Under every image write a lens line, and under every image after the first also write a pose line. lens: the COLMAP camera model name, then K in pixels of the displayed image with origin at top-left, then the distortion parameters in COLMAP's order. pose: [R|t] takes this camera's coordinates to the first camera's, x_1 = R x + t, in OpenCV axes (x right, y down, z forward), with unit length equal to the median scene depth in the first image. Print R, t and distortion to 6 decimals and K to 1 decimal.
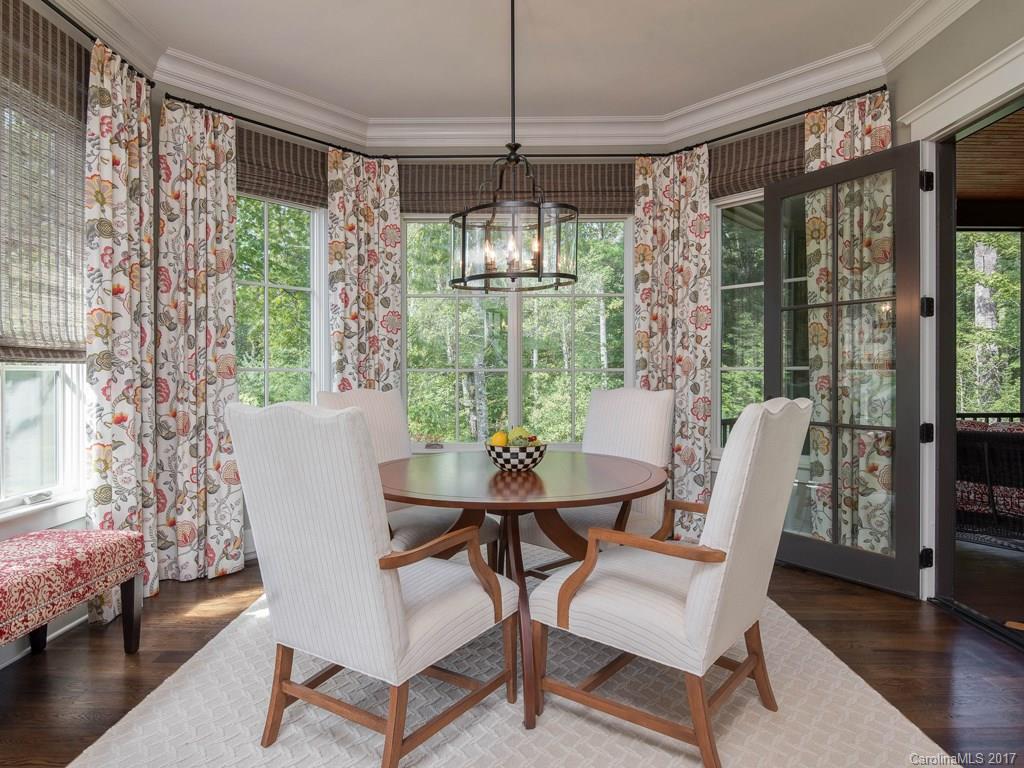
lens RADIAL K [[572.7, 0, 504.7], [0, 572.7, 380.5], [0, 0, 1]] dist [0.005084, -0.014466]
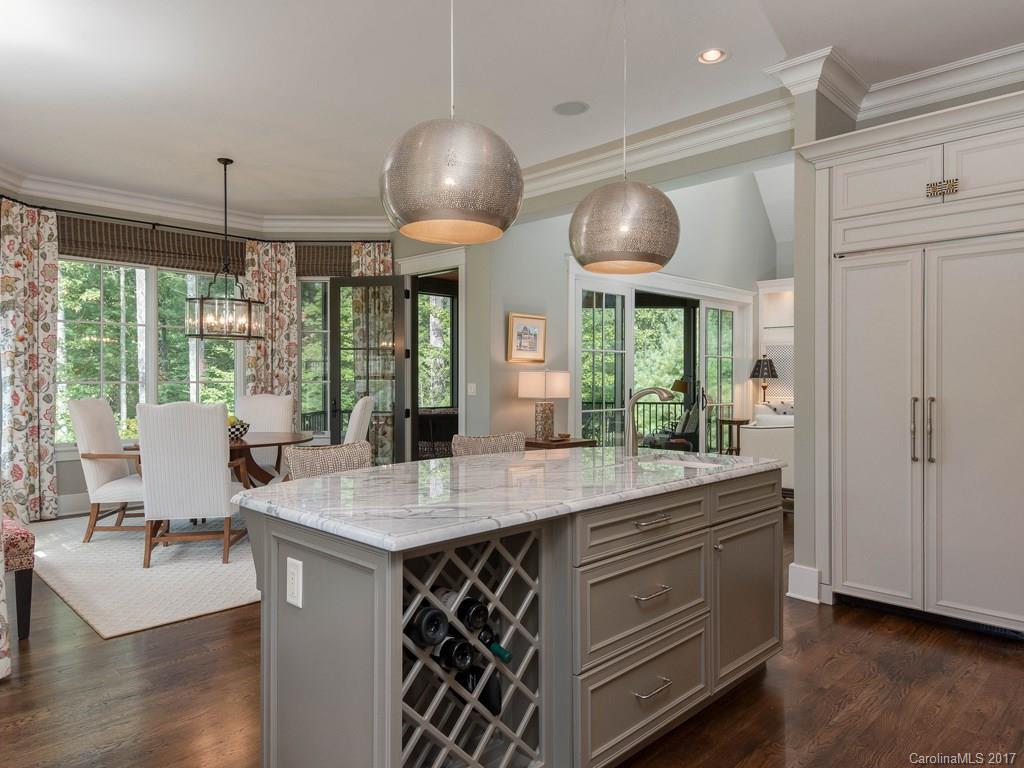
lens RADIAL K [[682.6, 0, 512.0], [0, 682.6, 384.0], [0, 0, 1]] dist [0.024011, 0.000524]
pose [[0.694009, -0.004315, 0.719953, -0.607286], [0.005409, 0.999985, 0.000779, -0.012203], [-0.719946, 0.003354, 0.694022, -0.772200]]
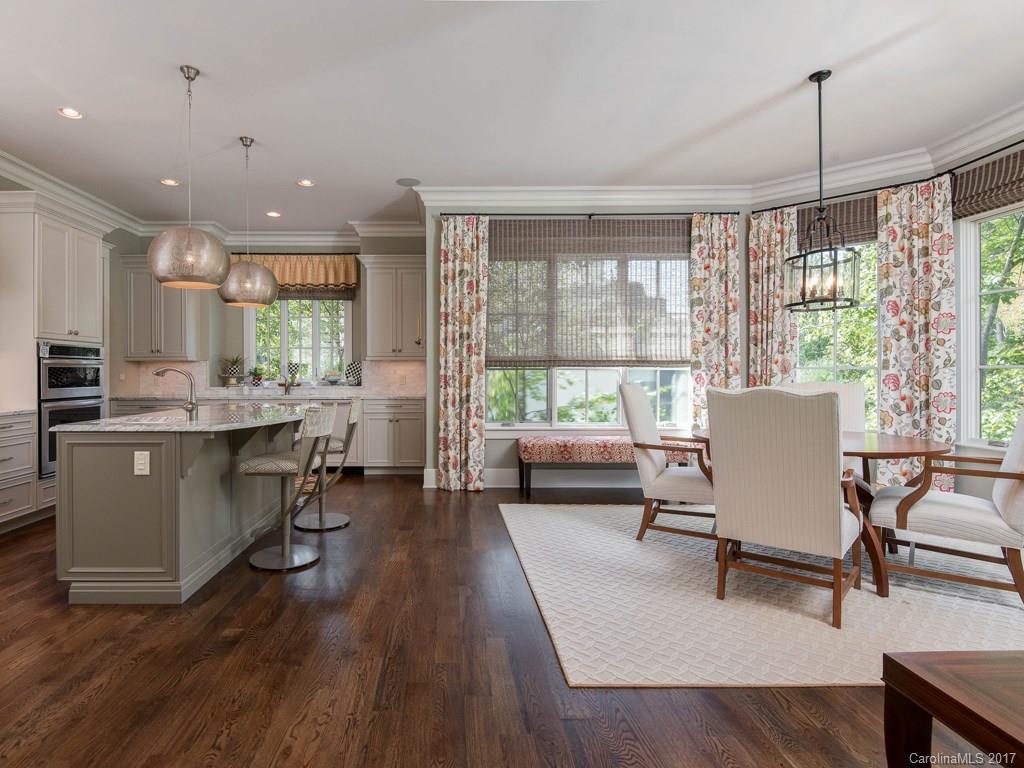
lens RADIAL K [[563.9, 0, 510.9], [0, 563.9, 377.1], [0, 0, 1]] dist [0.025009, -0.000145]
pose [[0.127920, -0.000025, -0.991785, 0.828909], [-0.009104, 0.999958, -0.001199, 0.011367], [0.991743, 0.009183, 0.127914, 0.038209]]
